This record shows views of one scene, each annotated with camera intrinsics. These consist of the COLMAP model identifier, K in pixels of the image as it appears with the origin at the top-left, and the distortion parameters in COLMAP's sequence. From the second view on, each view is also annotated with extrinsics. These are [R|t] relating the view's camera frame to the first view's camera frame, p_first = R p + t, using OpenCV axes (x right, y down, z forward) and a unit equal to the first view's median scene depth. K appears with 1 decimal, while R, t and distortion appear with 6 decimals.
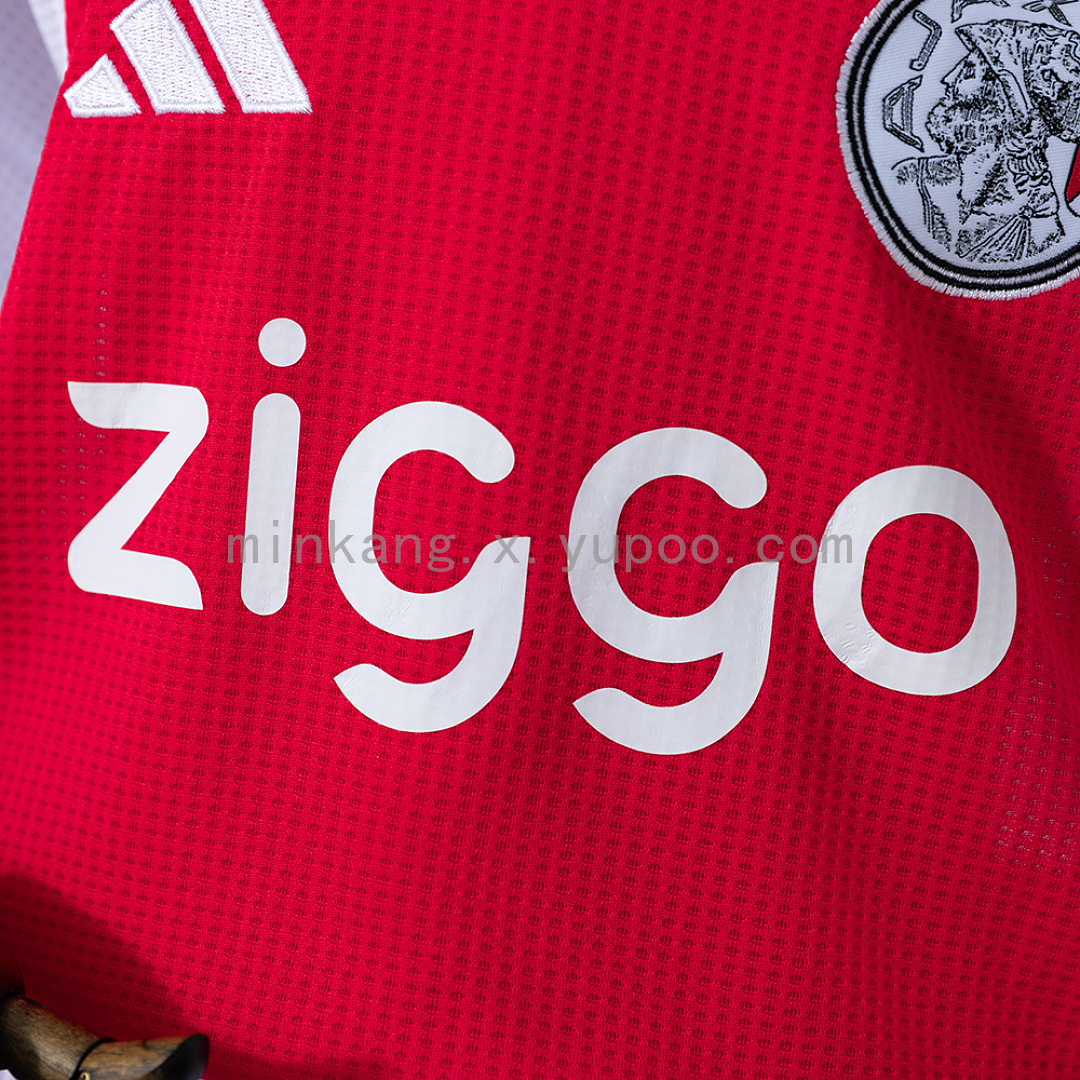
lens RADIAL K [[2600.6, 0, 538.2], [0, 2600.6, 539.9], [0, 0, 1]] dist [0.008627, 0.000000]
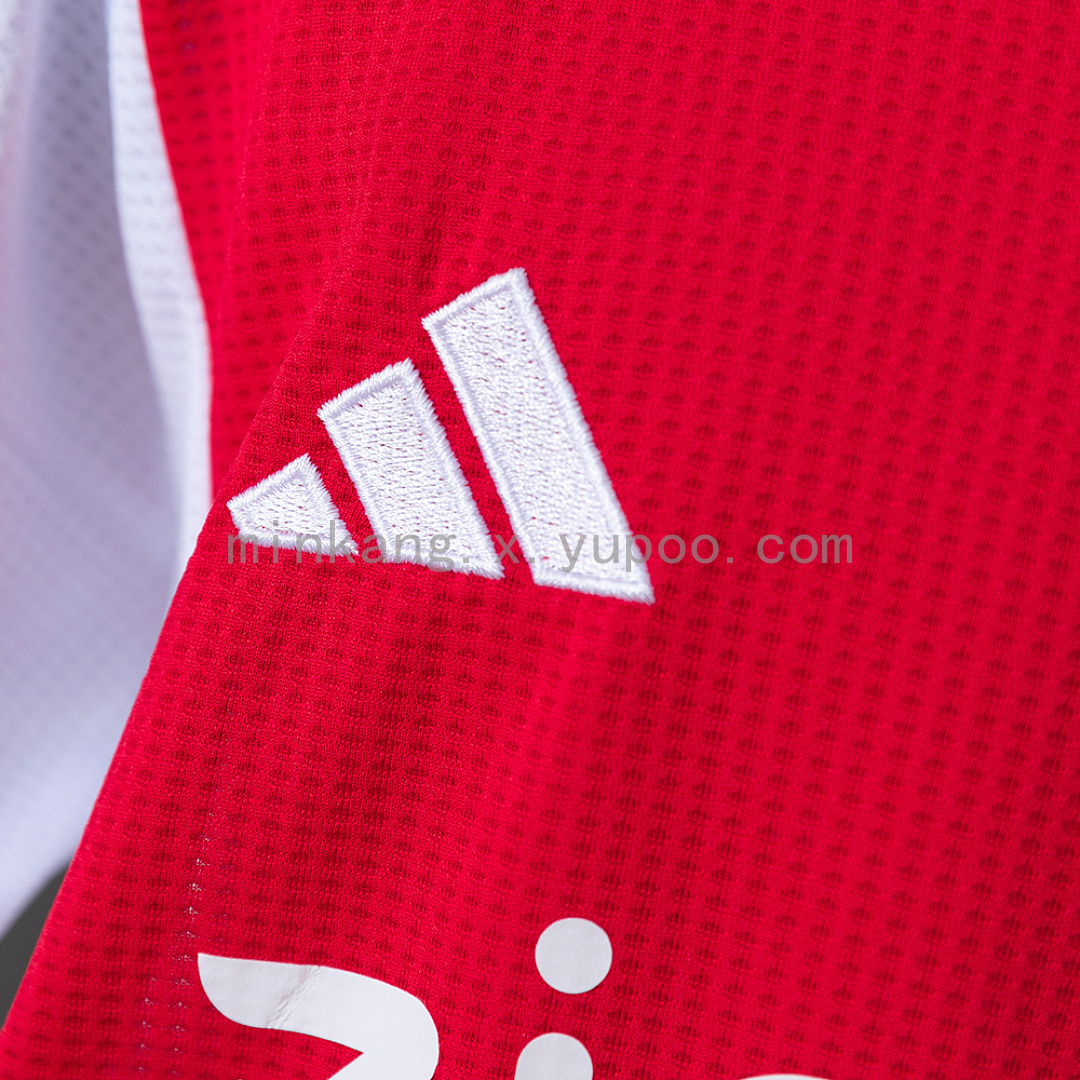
lens RADIAL K [[3047.8, 0, 541.3], [0, 3047.8, 535.9], [0, 0, 1]] dist [0.015222, 0.000000]
pose [[0.994322, 0.070031, 0.080123, -0.170681], [-0.071746, 0.997247, 0.018721, -0.188477], [-0.078591, -0.024363, 0.996609, 0.263408]]
